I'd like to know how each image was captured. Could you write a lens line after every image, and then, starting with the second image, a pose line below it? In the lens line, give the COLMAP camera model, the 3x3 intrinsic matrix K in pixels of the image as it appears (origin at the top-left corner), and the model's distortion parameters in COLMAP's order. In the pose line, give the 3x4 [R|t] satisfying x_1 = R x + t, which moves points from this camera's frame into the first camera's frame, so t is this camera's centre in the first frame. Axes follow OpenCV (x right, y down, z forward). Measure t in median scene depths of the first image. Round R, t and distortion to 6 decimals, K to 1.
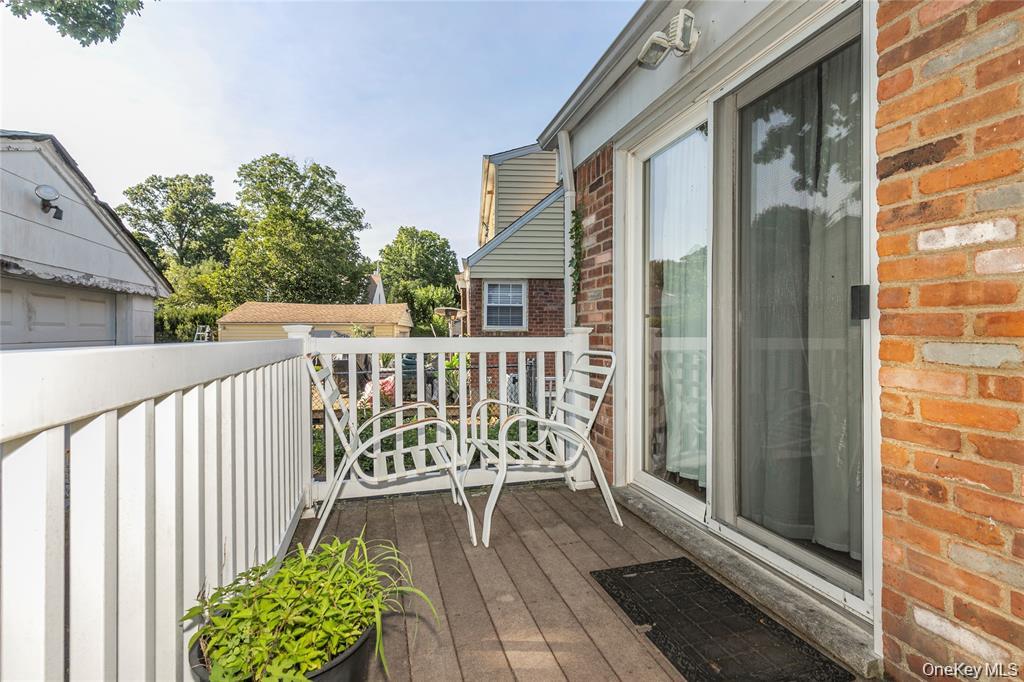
lens RADIAL K [[483.6, 0, 489.7], [0, 483.6, 338.1], [0, 0, 1]] dist [-0.000948, 0.000711]
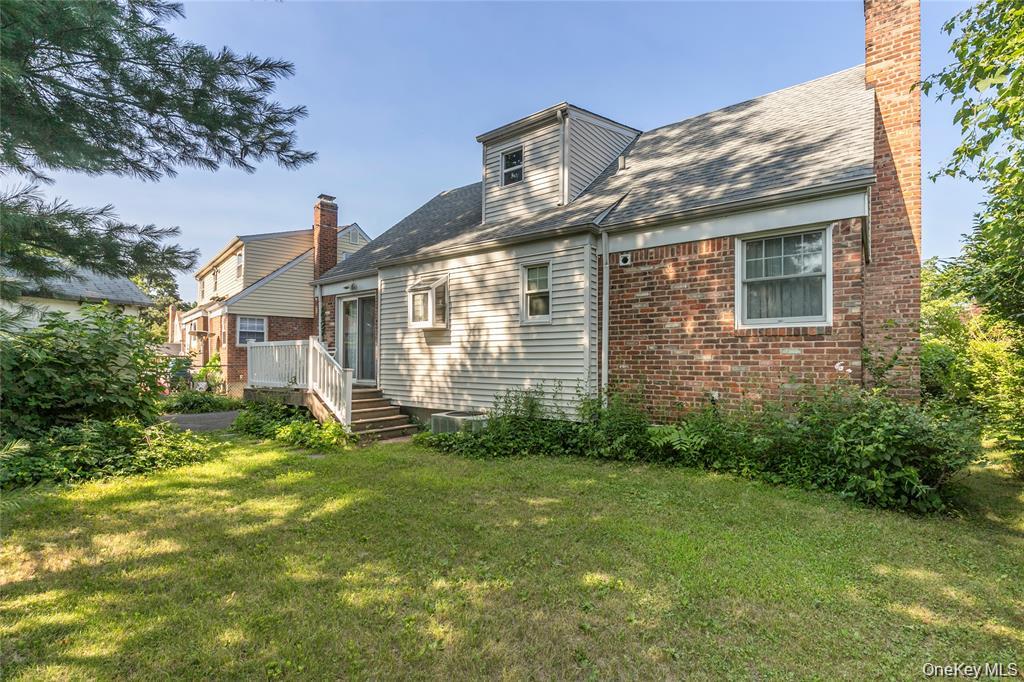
lens RADIAL K [[462.4, 0, 512.1], [0, 462.4, 361.8], [0, 0, 1]] dist [-0.001294, -0.000362]
pose [[0.777292, -0.001435, 0.629138, -0.268717], [0.002514, 0.999997, -0.000825, 0.039165], [-0.629135, 0.002223, 0.777293, -0.765060]]
